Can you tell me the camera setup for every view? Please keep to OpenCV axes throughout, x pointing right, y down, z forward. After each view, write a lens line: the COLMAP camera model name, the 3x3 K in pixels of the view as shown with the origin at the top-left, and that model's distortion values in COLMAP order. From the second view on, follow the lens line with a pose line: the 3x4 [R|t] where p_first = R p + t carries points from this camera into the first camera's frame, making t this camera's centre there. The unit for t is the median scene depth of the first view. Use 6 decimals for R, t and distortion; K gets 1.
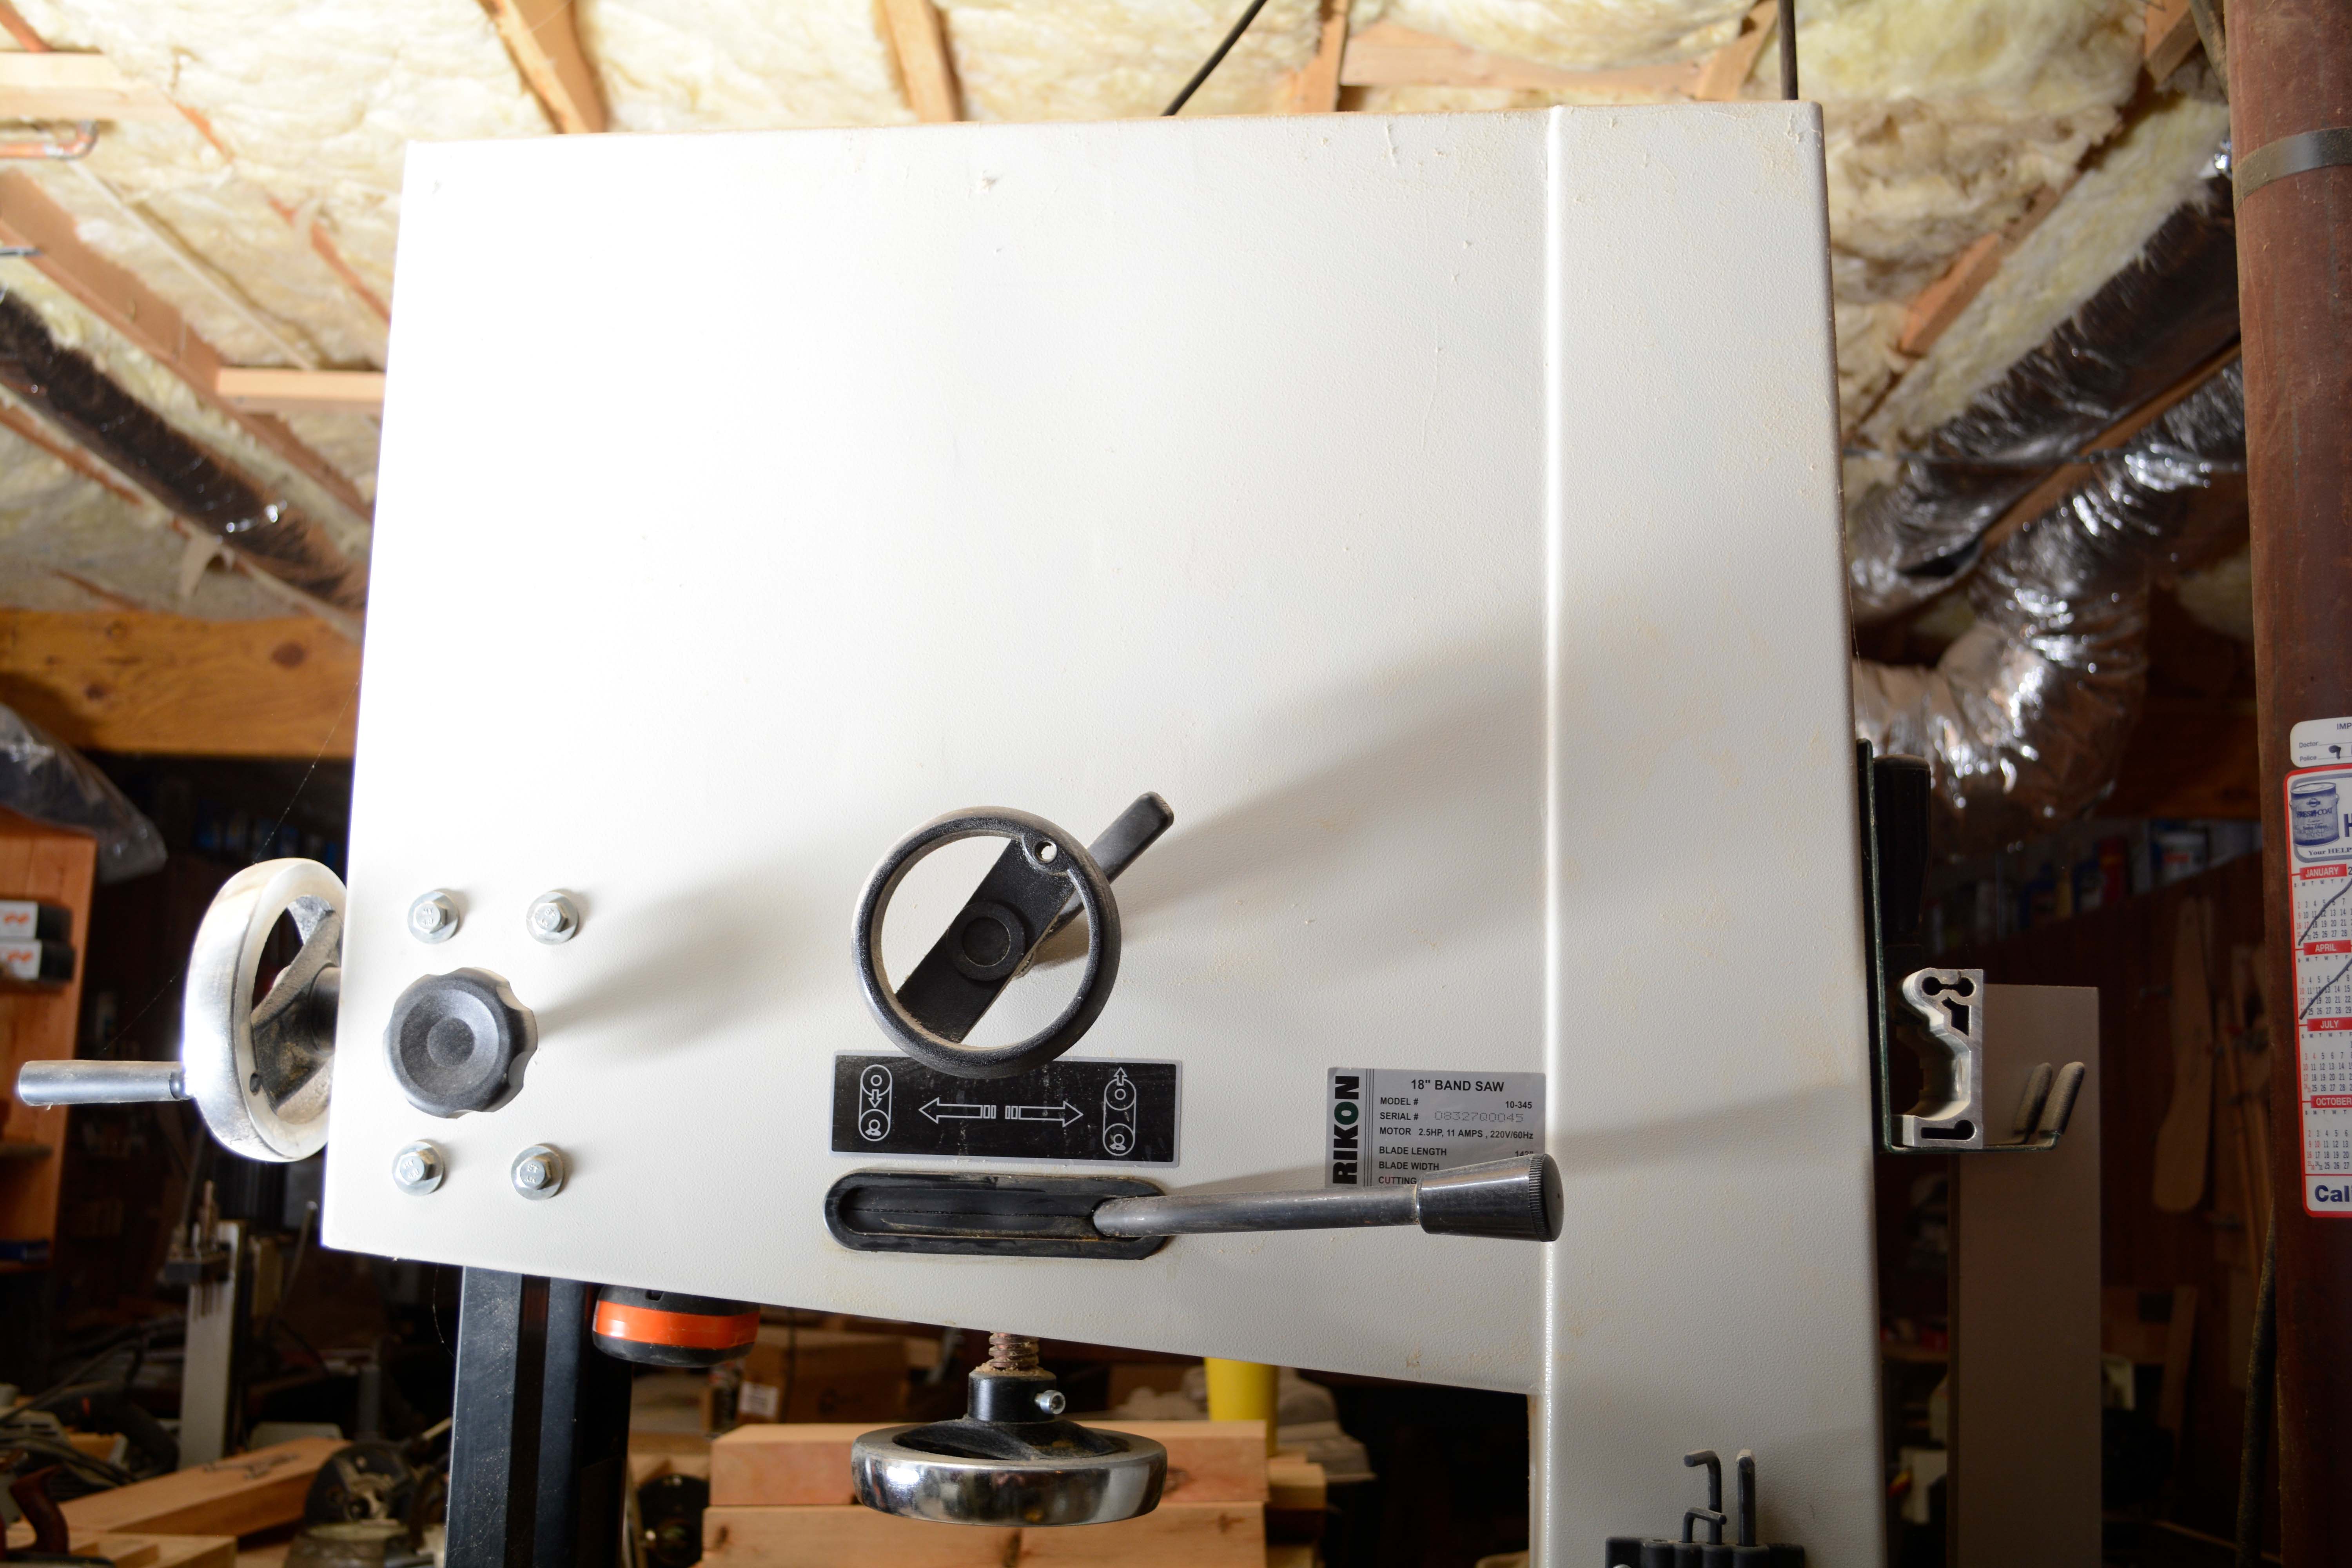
lens RADIAL K [[2256.1, 0, 1176.0], [0, 2256.1, 784.0], [0, 0, 1]] dist [-0.054264, -0.011710]
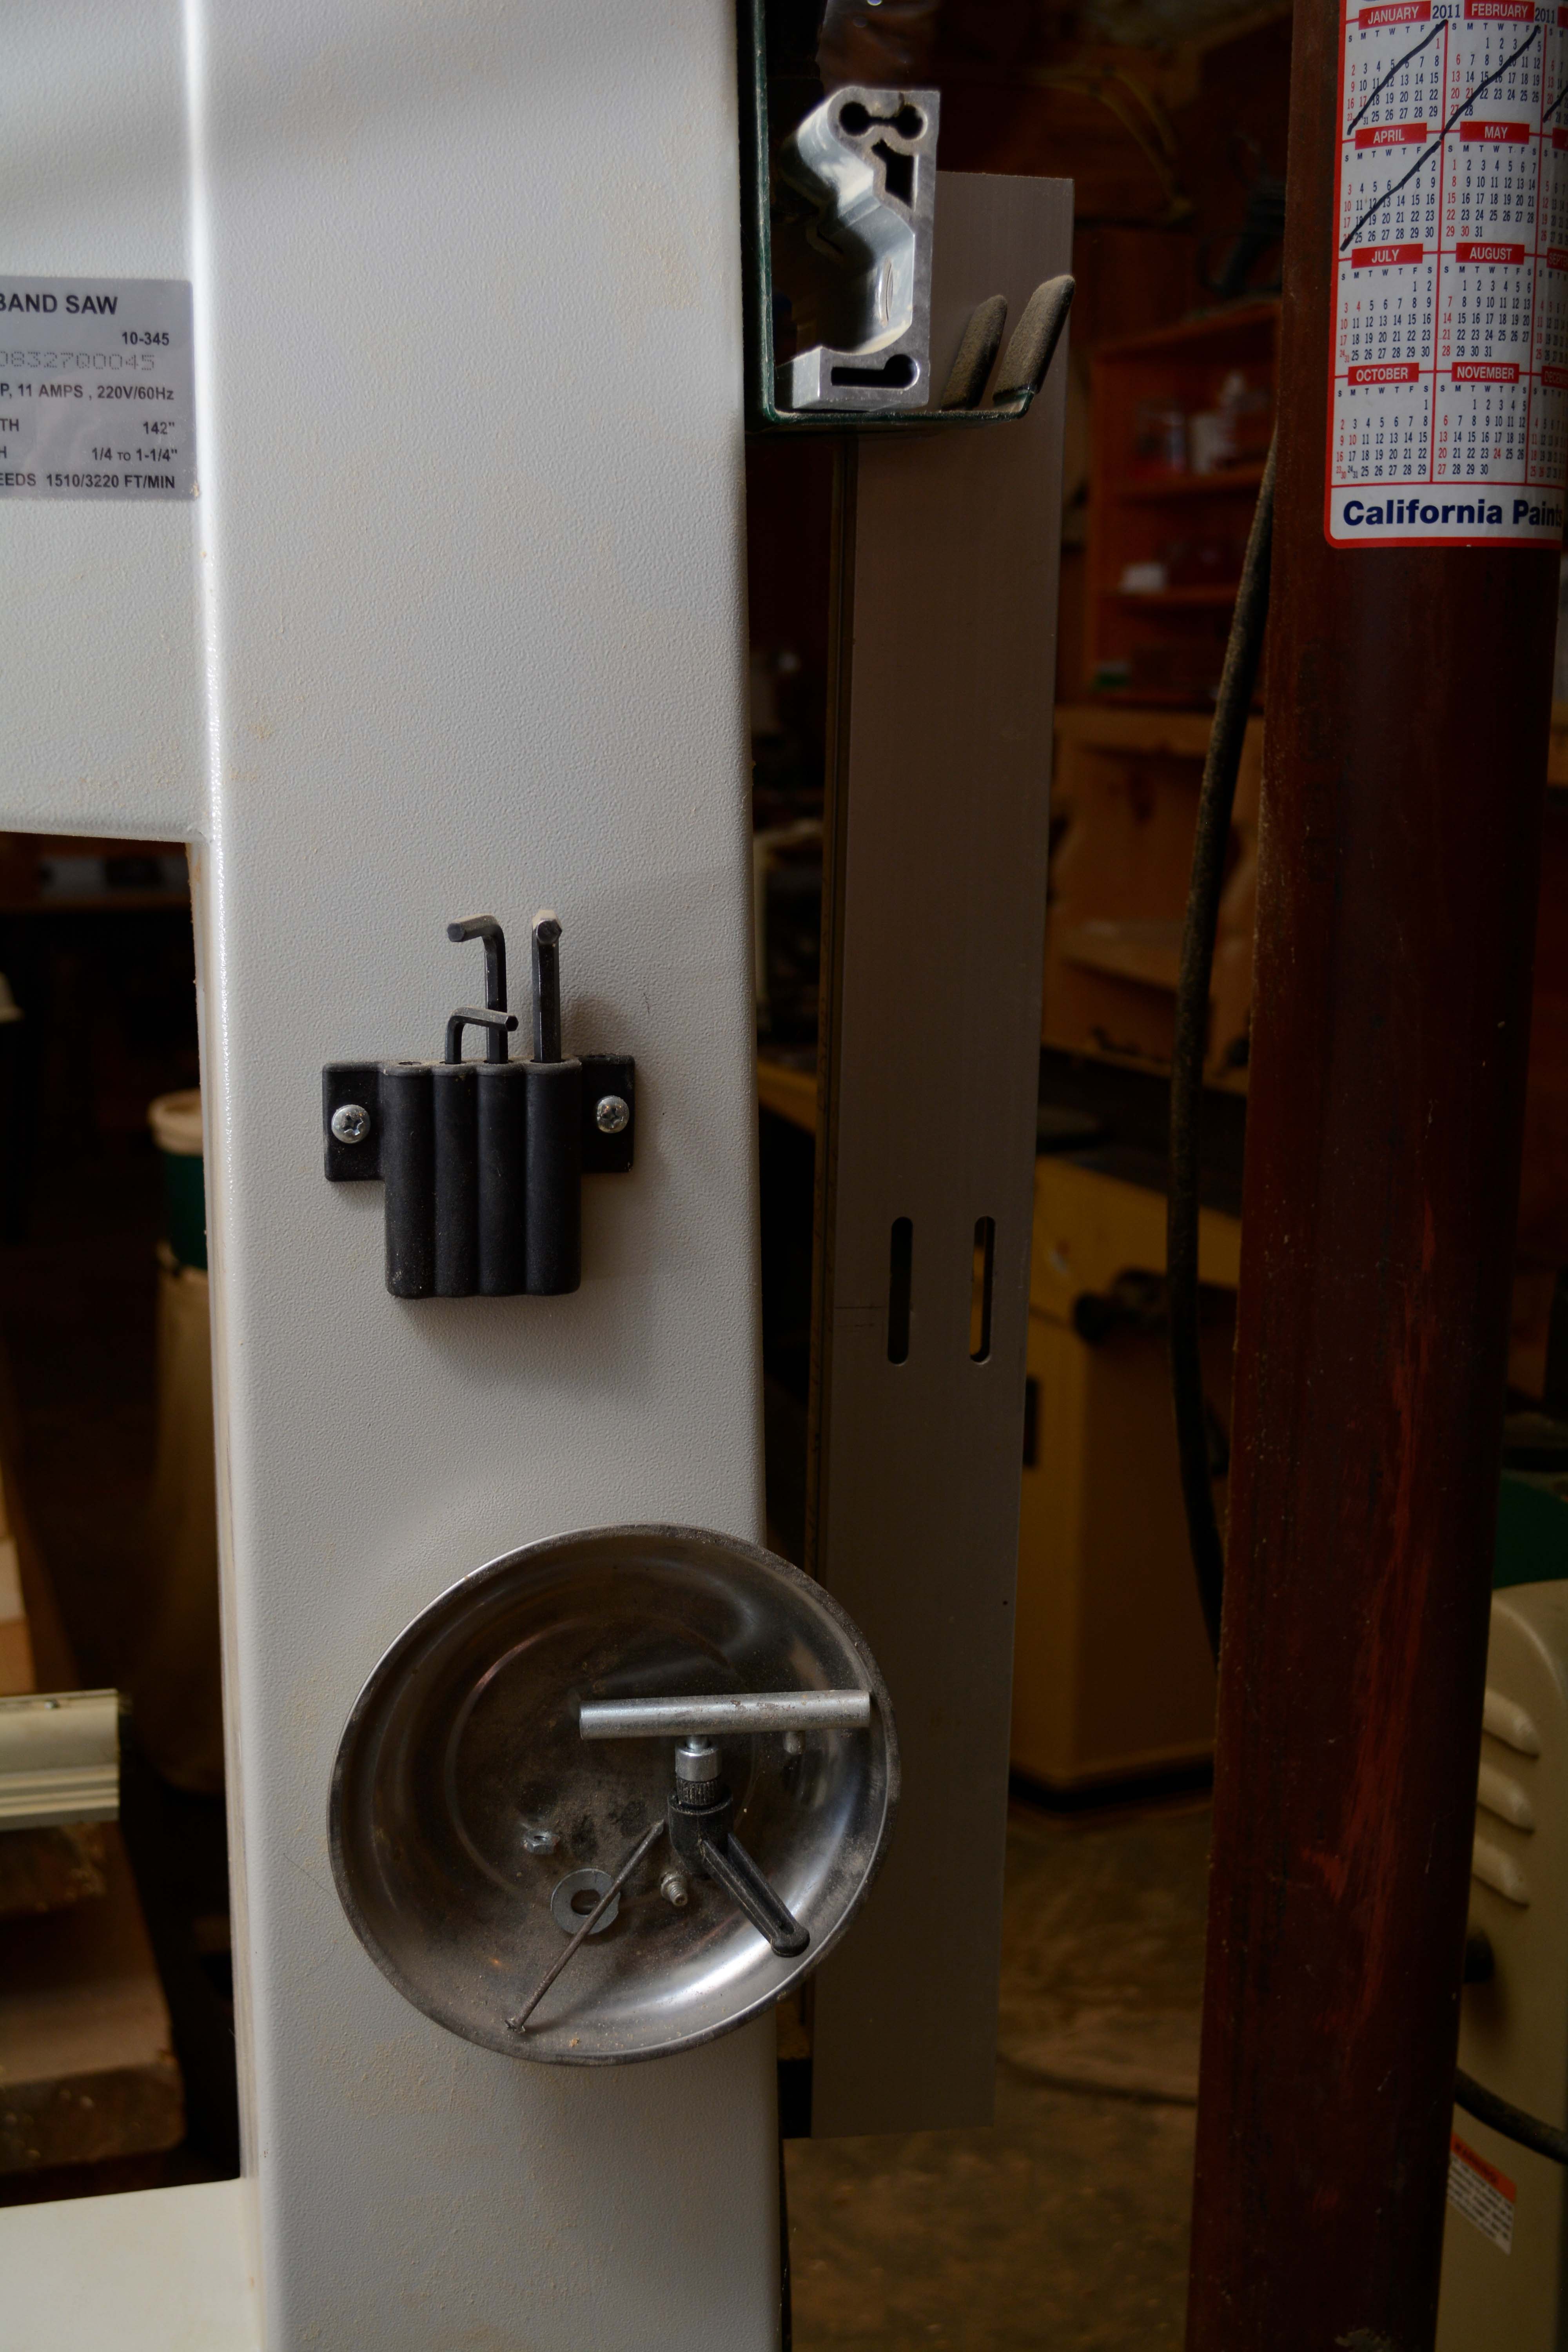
lens RADIAL K [[2691.5, 0, 764.1], [0, 2691.5, 1184.7], [0, 0, 1]] dist [-0.050100, 0.019980]
pose [[0.935375, -0.094629, 0.340761, 0.049711], [-0.033165, 0.935821, 0.350913, 0.101582], [-0.352098, -0.339536, 0.872205, 0.293464]]
